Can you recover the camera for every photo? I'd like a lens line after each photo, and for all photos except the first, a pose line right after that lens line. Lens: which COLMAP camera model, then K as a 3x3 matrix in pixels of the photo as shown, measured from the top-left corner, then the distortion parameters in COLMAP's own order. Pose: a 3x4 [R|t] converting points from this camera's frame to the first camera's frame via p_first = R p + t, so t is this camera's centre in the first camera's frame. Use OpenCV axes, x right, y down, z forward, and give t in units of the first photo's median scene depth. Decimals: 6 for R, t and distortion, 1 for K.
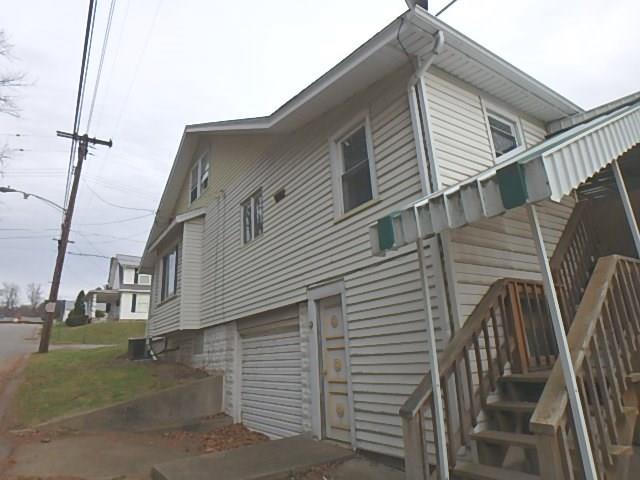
lens RADIAL K [[399.7, 0, 318.2], [0, 399.7, 231.3], [0, 0, 1]] dist [-0.020781, 0.007007]
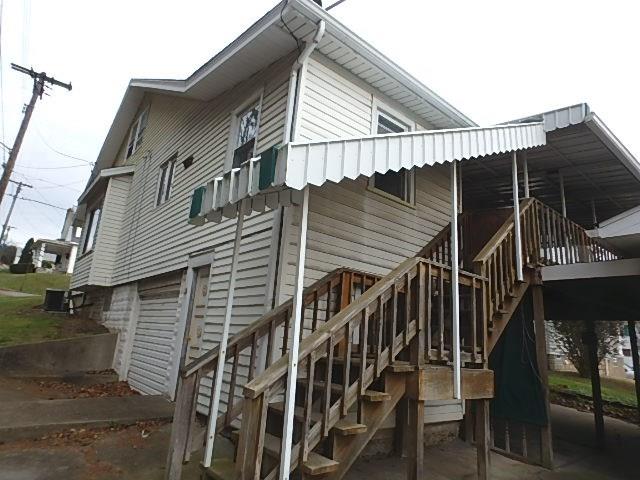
lens RADIAL K [[400.0, 0, 324.4], [0, 400.0, 237.2], [0, 0, 1]] dist [-0.021951, 0.004901]
pose [[0.985381, 0.144523, 0.090205, 0.152070], [-0.149026, 0.987794, 0.045323, -0.001206], [-0.082554, -0.058103, 0.994891, -0.024410]]
